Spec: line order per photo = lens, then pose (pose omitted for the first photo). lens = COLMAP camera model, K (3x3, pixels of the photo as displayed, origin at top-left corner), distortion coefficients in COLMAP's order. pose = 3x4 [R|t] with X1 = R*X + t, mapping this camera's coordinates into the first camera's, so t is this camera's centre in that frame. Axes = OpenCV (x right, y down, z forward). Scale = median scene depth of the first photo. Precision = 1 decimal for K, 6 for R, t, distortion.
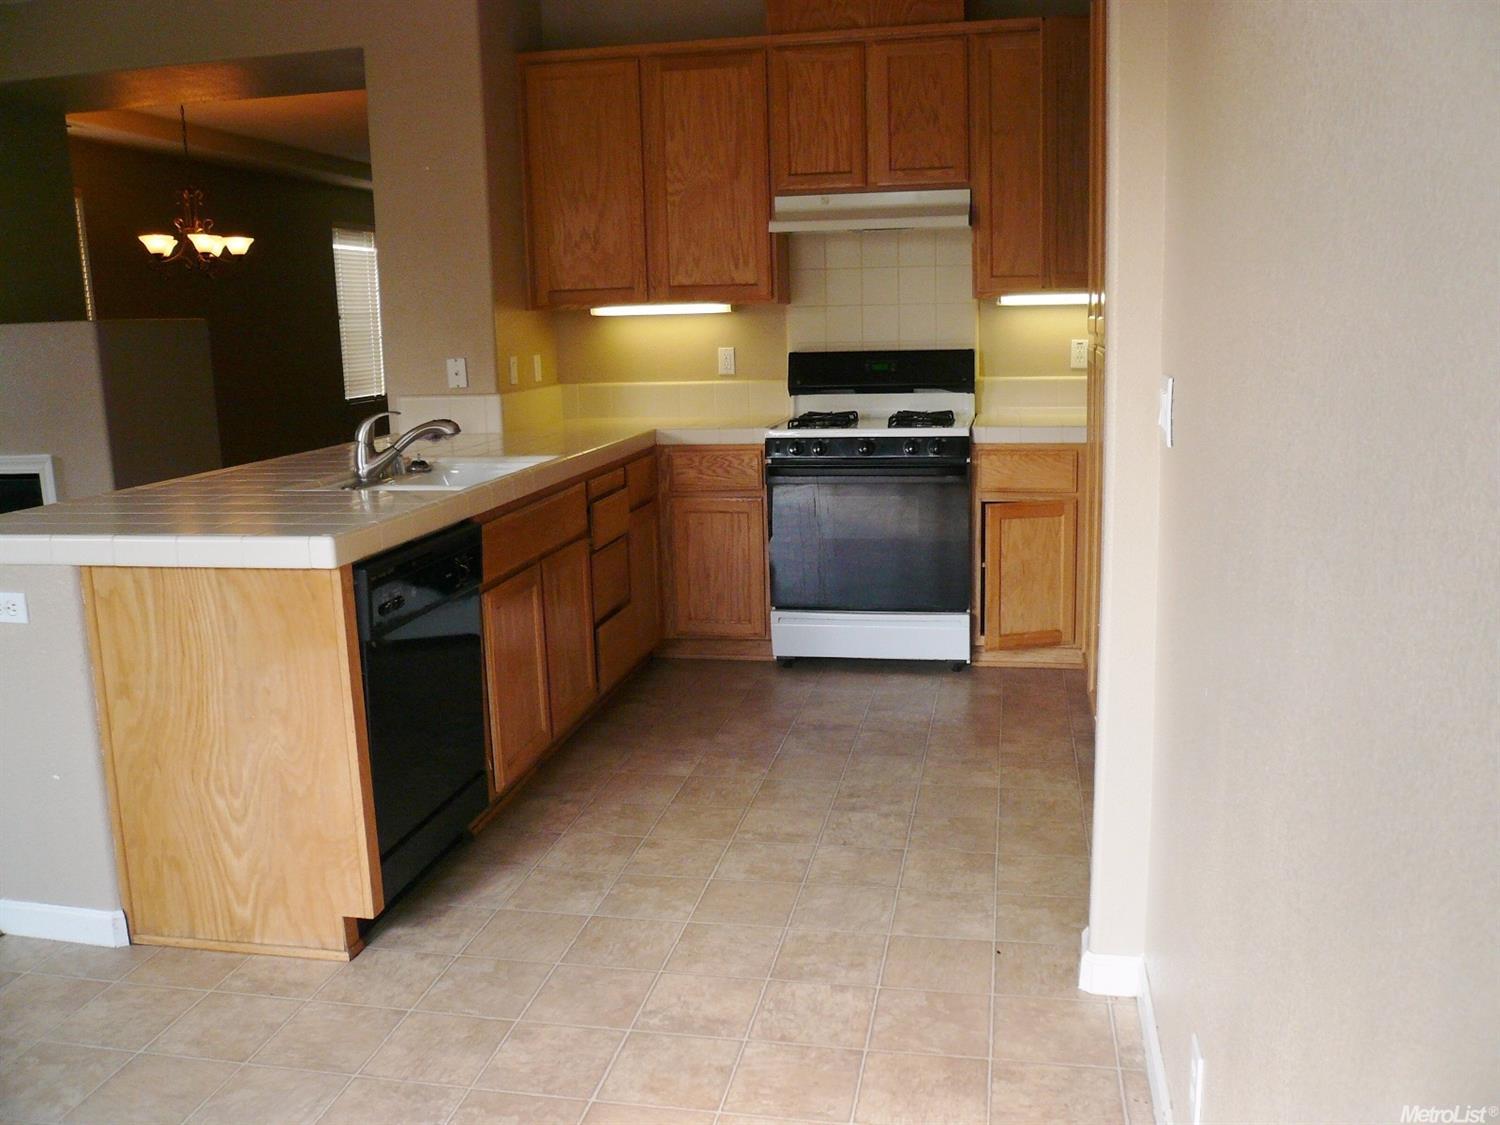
lens RADIAL K [[1256.7, 0, 750.0], [0, 1256.7, 562.5], [0, 0, 1]] dist [-0.069072, 0.003375]
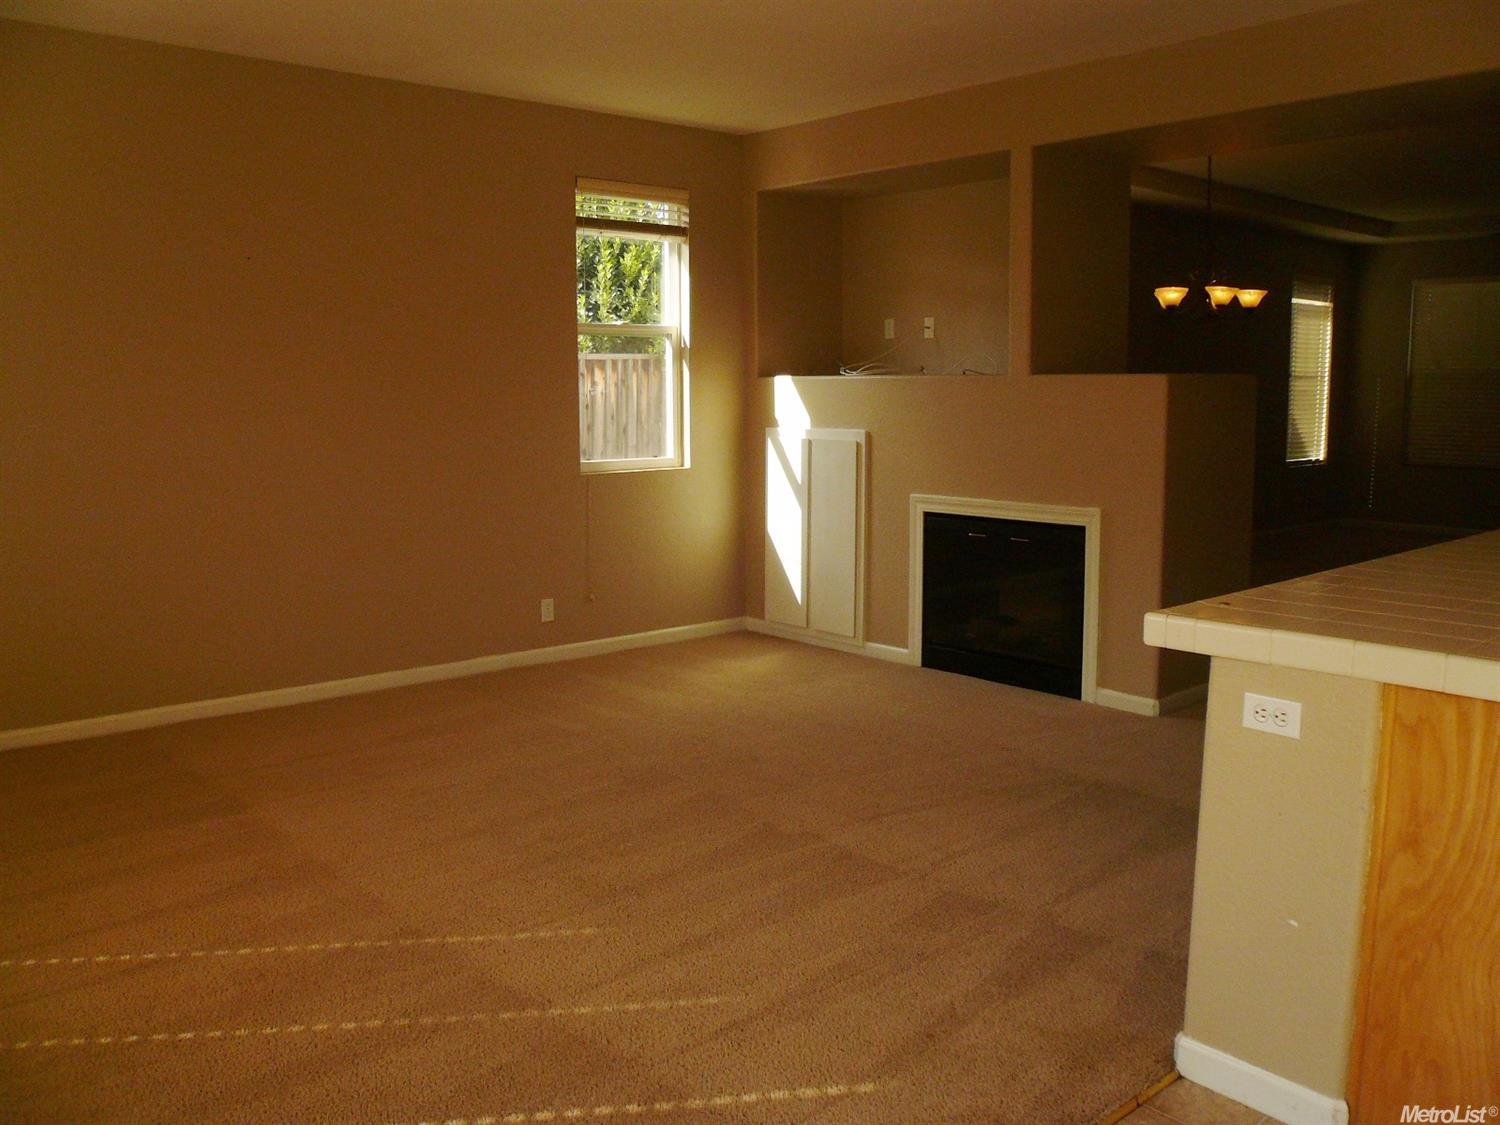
lens RADIAL K [[1256.7, 0, 750.0], [0, 1256.7, 562.5], [0, 0, 1]] dist [-0.069072, 0.003375]
pose [[0.795993, 0.109198, -0.595375, -0.195676], [-0.133849, 0.990998, 0.002808, -0.011150], [0.590322, 0.077455, 0.803443, 0.042509]]
